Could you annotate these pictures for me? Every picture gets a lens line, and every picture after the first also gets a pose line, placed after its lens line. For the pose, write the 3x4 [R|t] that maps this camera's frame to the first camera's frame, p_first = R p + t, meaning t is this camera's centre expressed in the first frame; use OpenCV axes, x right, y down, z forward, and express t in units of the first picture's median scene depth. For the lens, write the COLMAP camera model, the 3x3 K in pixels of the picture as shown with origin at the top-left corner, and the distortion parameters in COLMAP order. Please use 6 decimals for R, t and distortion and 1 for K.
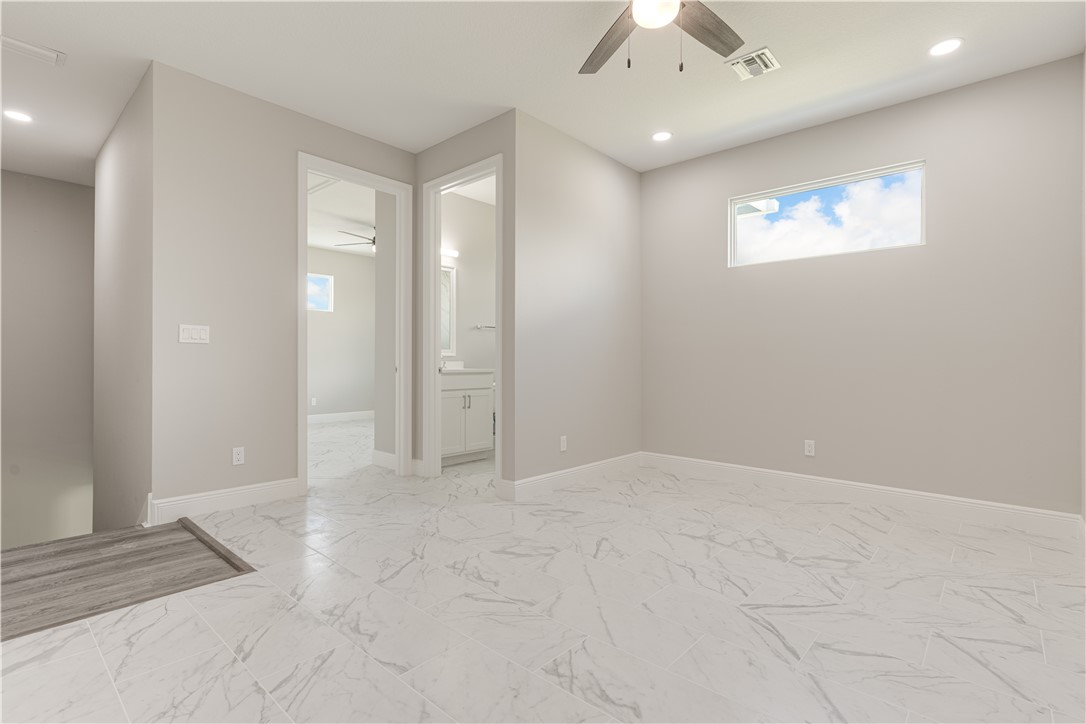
lens RADIAL K [[511.3, 0, 542.6], [0, 511.3, 358.6], [0, 0, 1]] dist [0.002436, -0.001141]
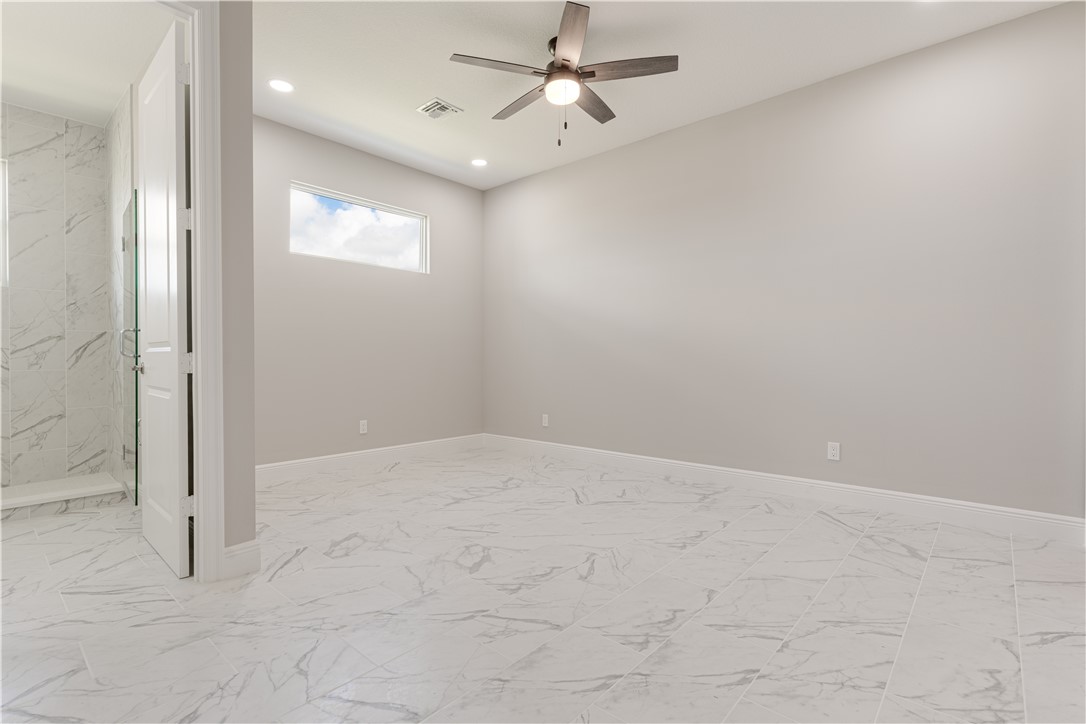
lens RADIAL K [[511.3, 0, 539.2], [0, 511.3, 361.0], [0, 0, 1]] dist [0.002436, -0.001141]
pose [[-0.005535, -0.013917, 0.999888, -1.052484], [-0.005965, 0.999886, 0.013884, 0.007176], [-0.999967, -0.005888, -0.005618, 0.979991]]
